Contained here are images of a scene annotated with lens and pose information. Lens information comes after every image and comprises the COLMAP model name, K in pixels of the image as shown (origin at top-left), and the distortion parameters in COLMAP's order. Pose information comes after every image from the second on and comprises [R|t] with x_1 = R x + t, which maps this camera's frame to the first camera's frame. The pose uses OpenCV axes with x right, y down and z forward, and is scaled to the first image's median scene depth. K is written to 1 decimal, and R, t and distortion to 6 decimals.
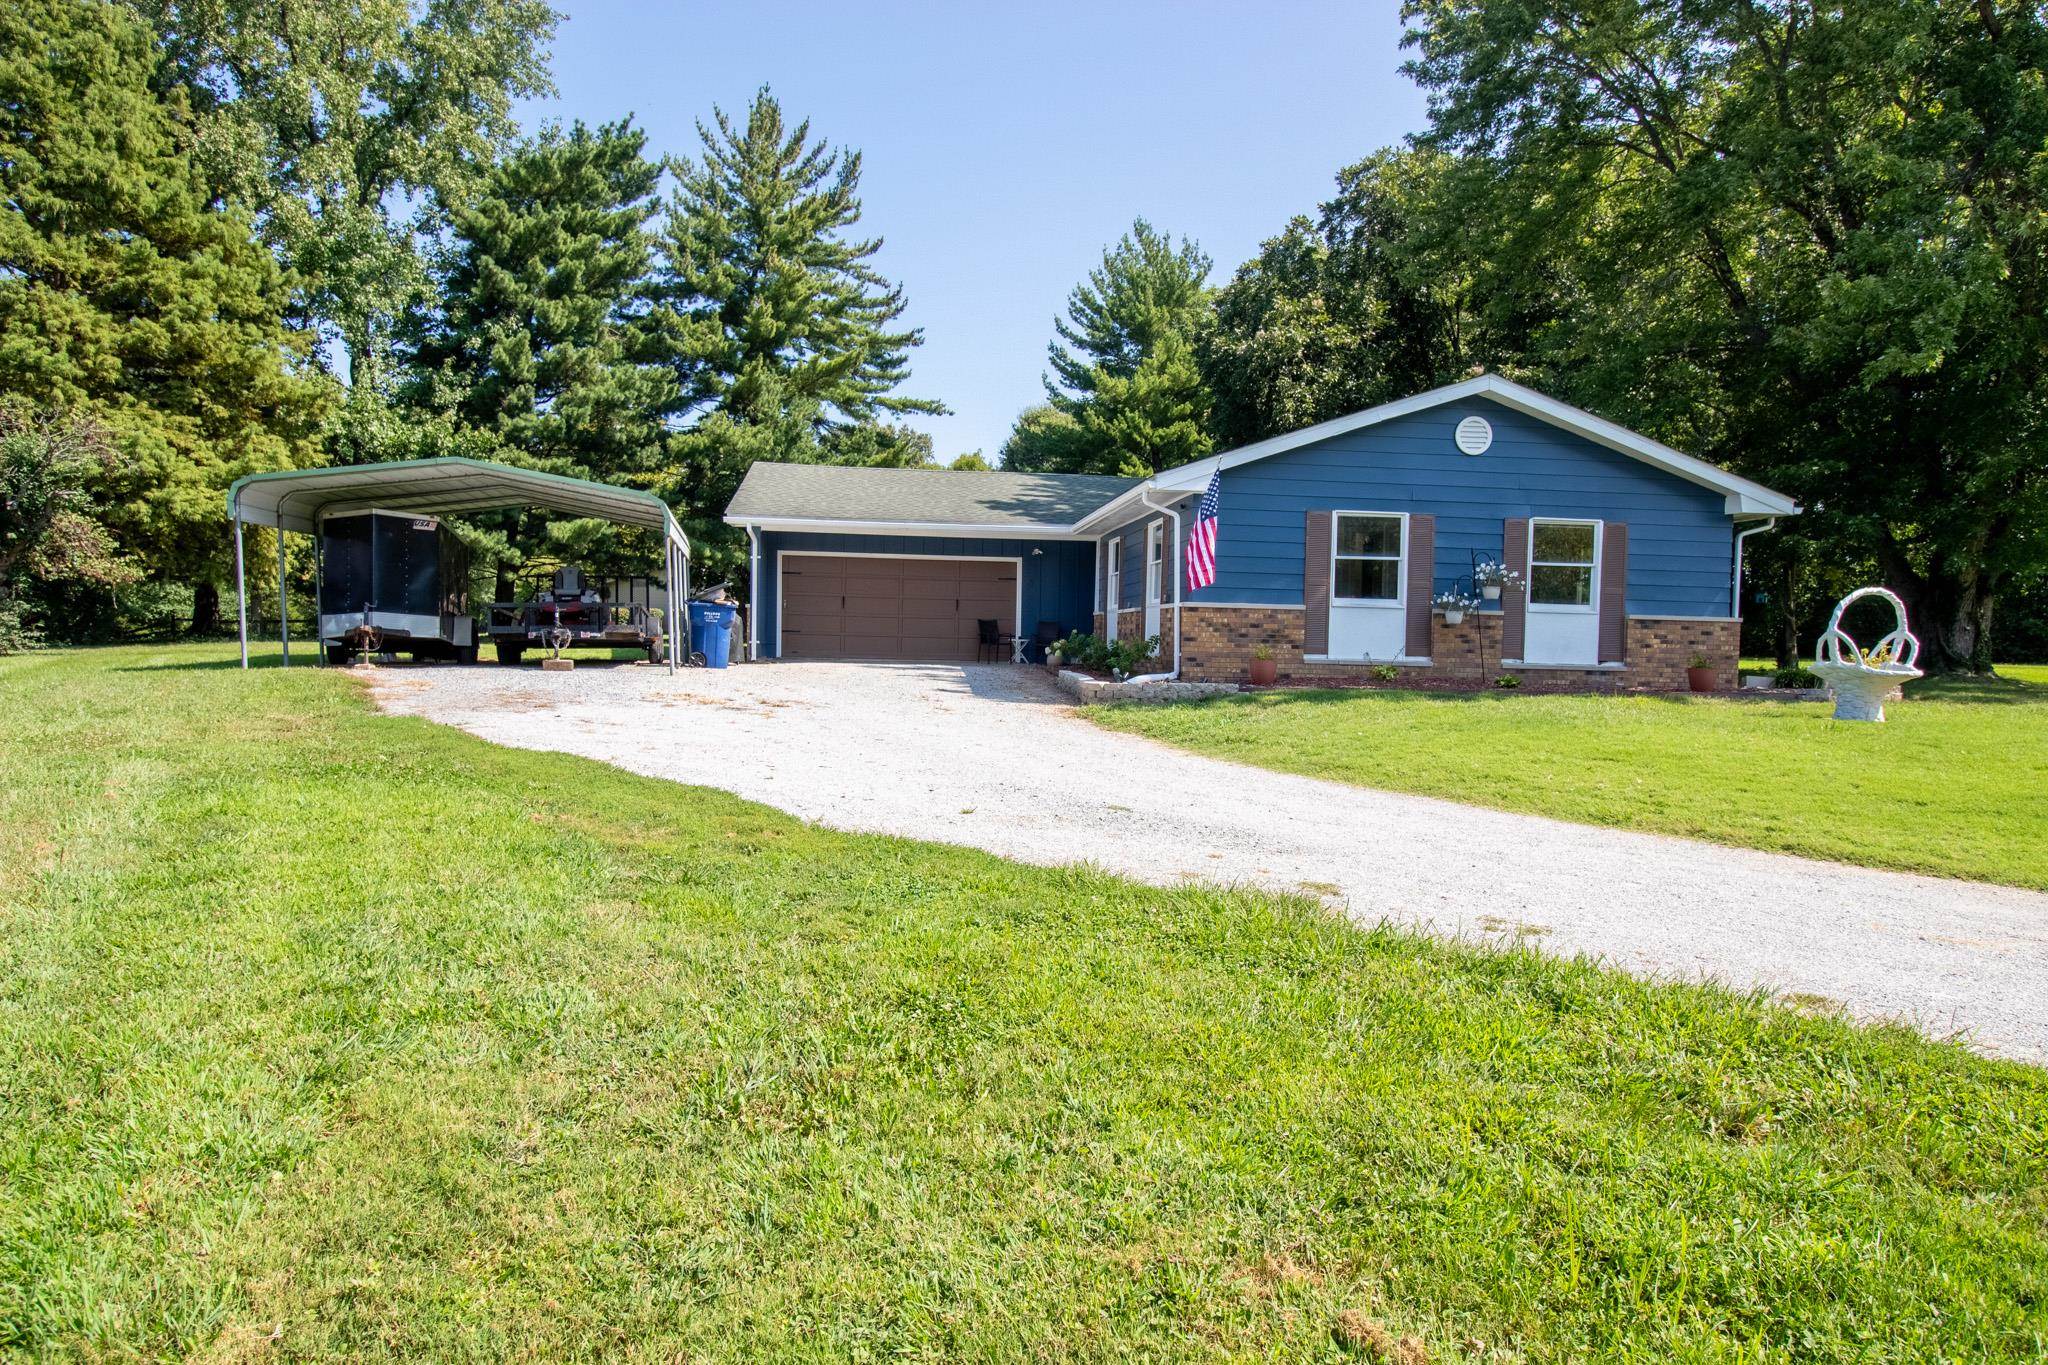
lens RADIAL K [[1230.6, 0, 1035.1], [0, 1230.6, 684.5], [0, 0, 1]] dist [0.007184, -0.011202]
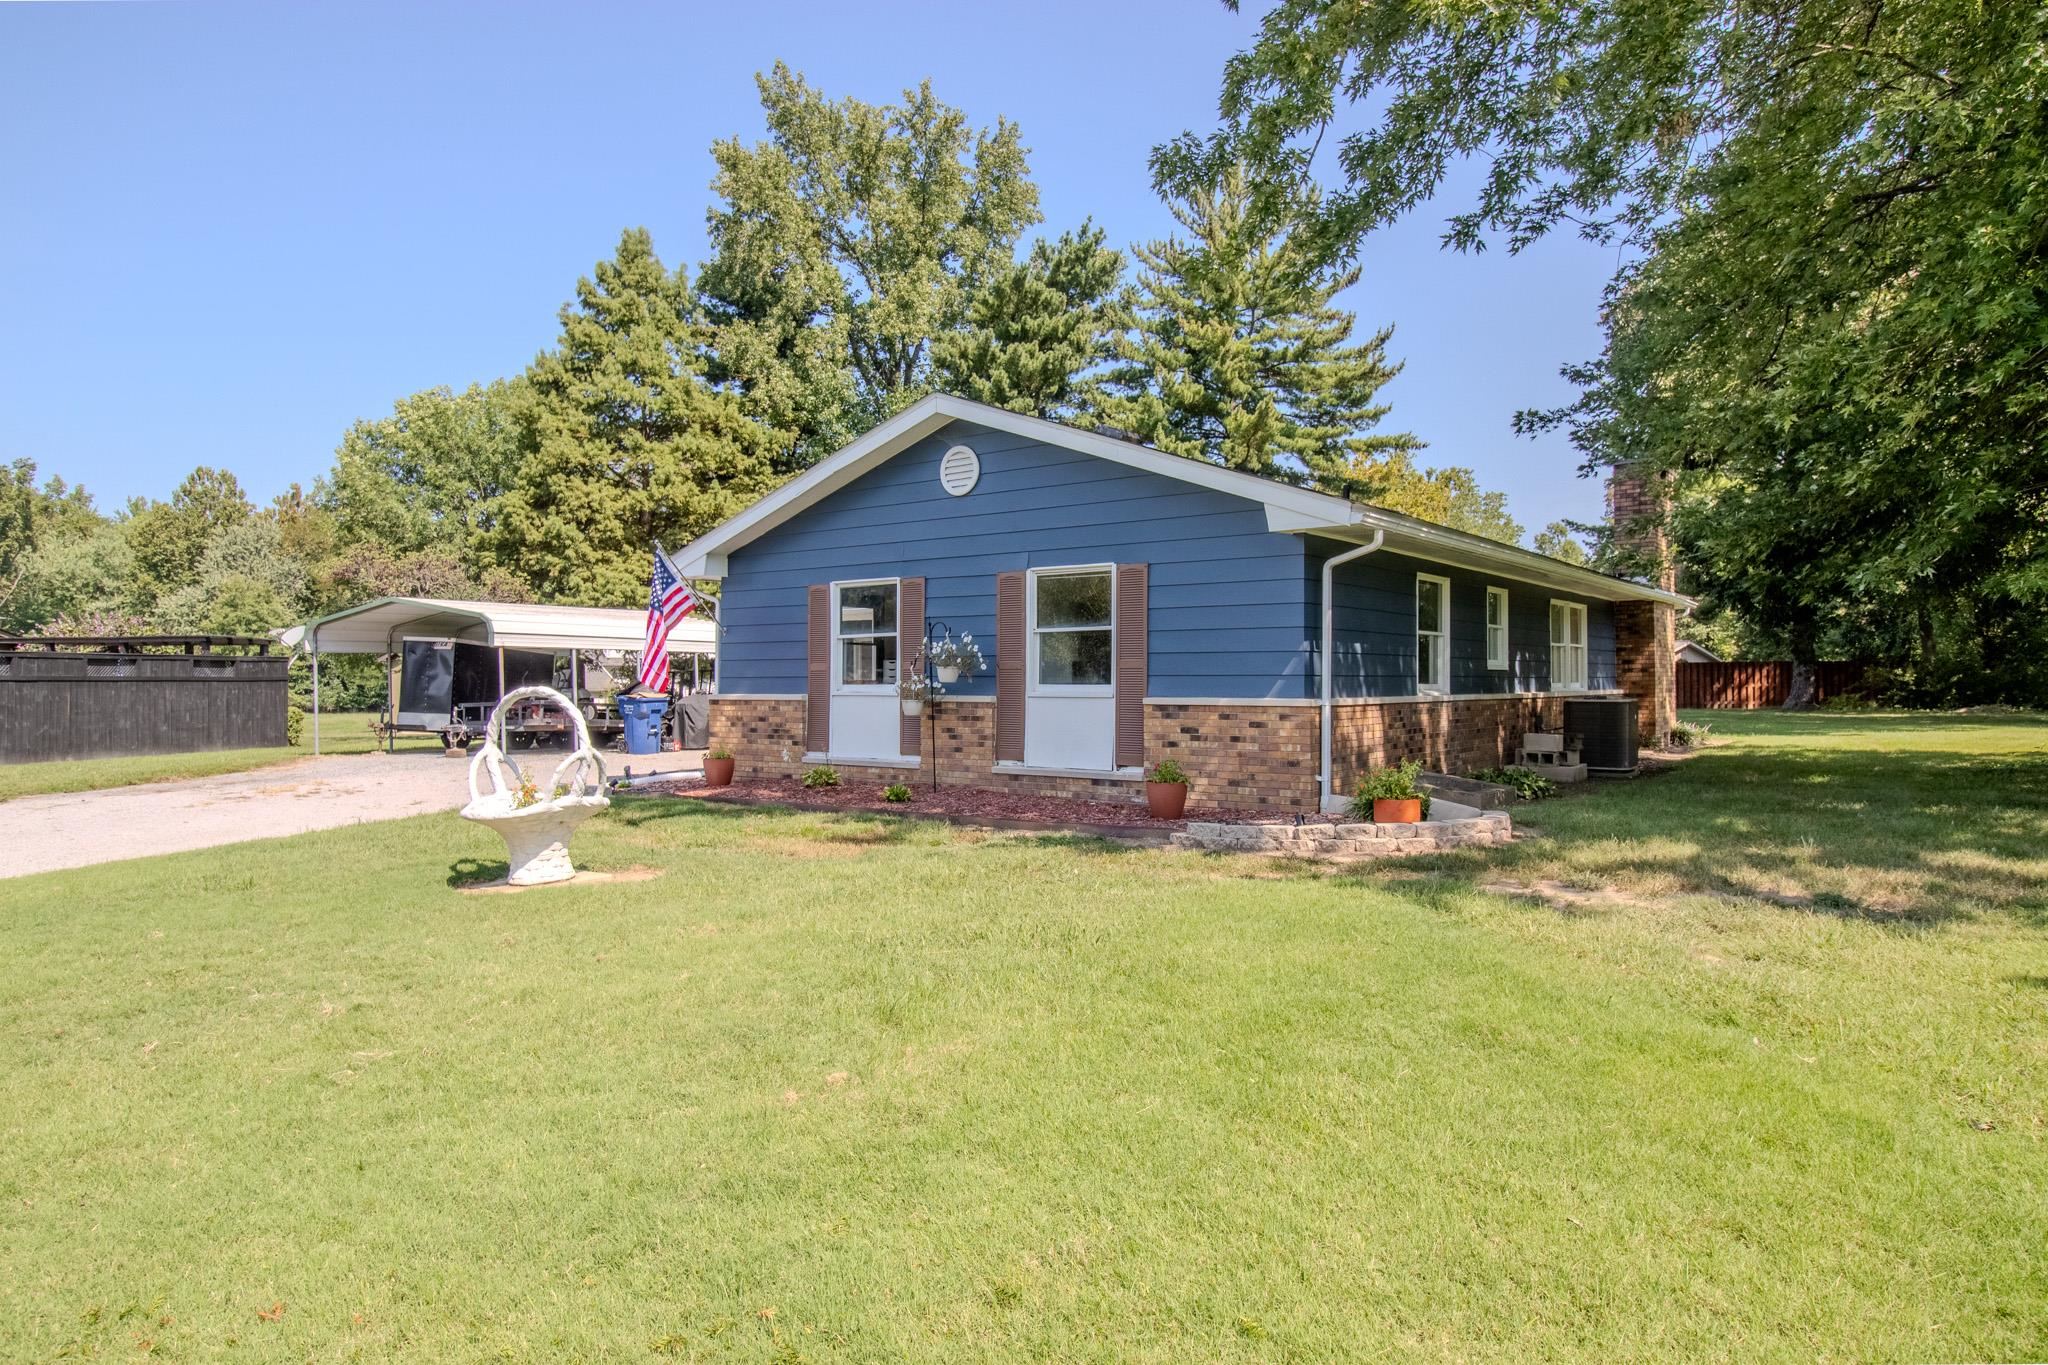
lens RADIAL K [[1260.9, 0, 1020.0], [0, 1260.9, 689.1], [0, 0, 1]] dist [0.004976, 0.000311]
pose [[0.721564, -0.021514, -0.692013, 0.530019], [-0.007128, 0.999233, -0.038497, -0.020027], [0.692311, 0.032711, 0.720858, 0.262605]]
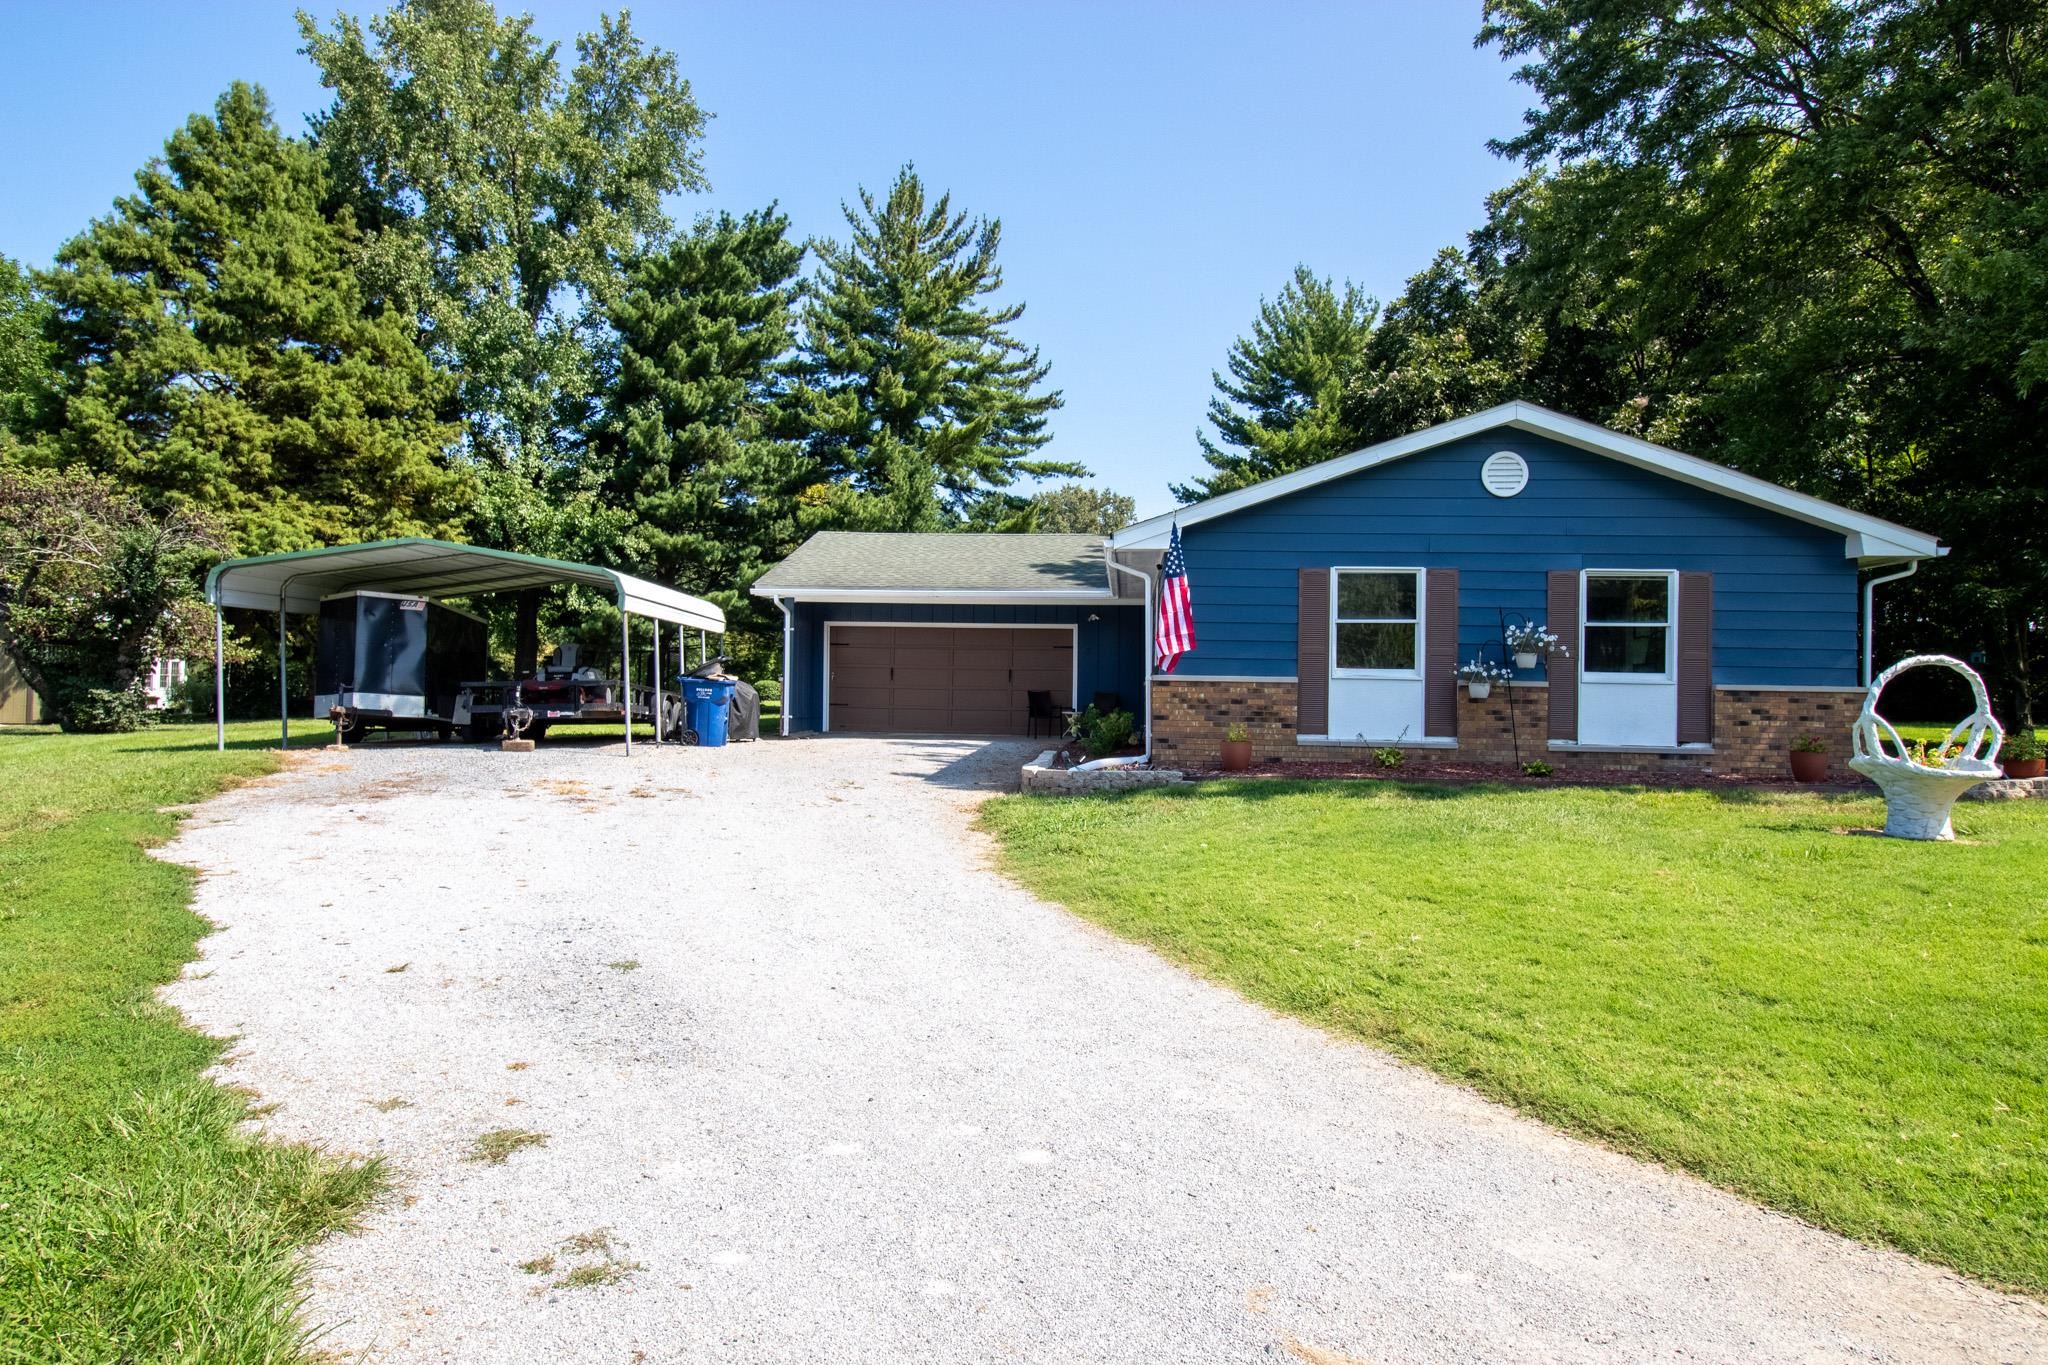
lens RADIAL K [[1230.6, 0, 1032.3], [0, 1230.6, 683.1], [0, 0, 1]] dist [0.007184, -0.011202]
pose [[0.981028, -0.008334, -0.193689, 0.114713], [-0.001550, 0.998707, -0.050822, -0.009280], [0.193862, 0.050158, 0.979746, 0.068519]]
